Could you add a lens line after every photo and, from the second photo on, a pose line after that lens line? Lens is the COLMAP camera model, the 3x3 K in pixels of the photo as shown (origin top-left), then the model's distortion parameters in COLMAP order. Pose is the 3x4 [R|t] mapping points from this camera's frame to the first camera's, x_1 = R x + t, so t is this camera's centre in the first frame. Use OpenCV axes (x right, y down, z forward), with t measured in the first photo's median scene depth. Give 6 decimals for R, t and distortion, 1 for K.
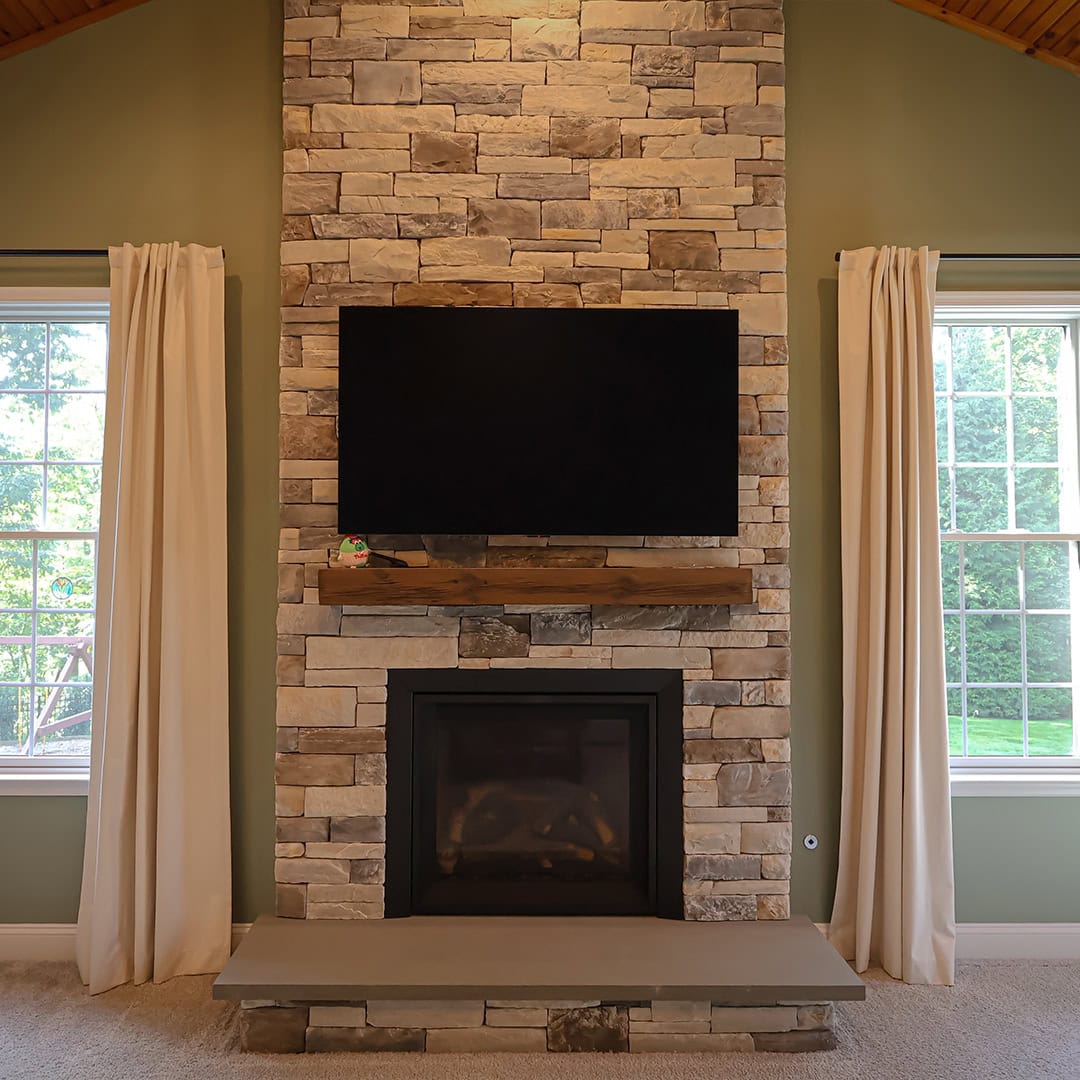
lens RADIAL K [[725.1, 0, 540.0], [0, 725.1, 540.0], [0, 0, 1]] dist [-0.004381, 0.002331]
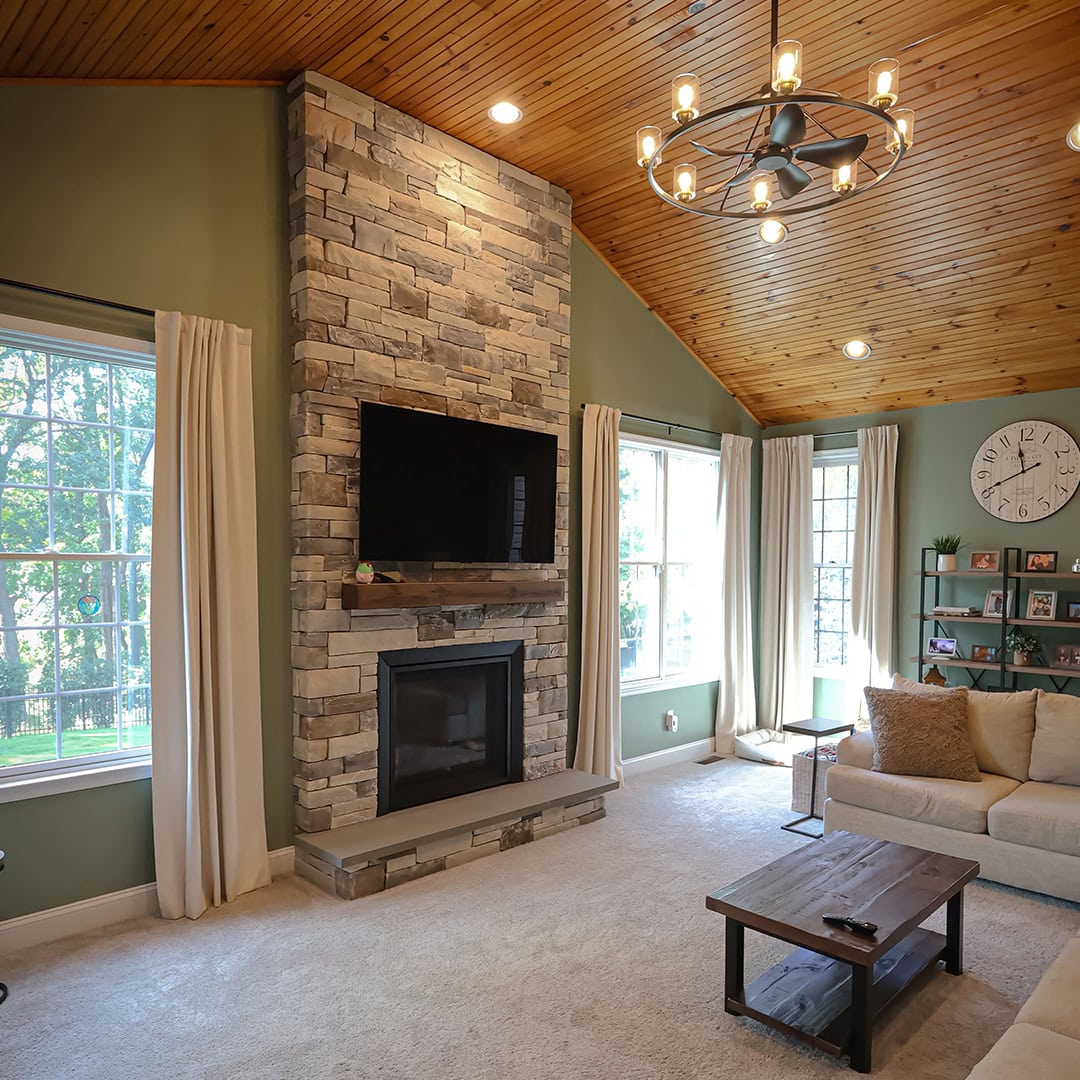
lens RADIAL K [[836.8, 0, 540.0], [0, 836.8, 591.7], [0, 0, 1]] dist [-0.008774, -0.003991]
pose [[0.708437, -0.019838, 0.705496, -1.167359], [-0.028701, 0.997968, 0.056882, -0.050047], [-0.705191, -0.060545, 0.706428, -0.423940]]
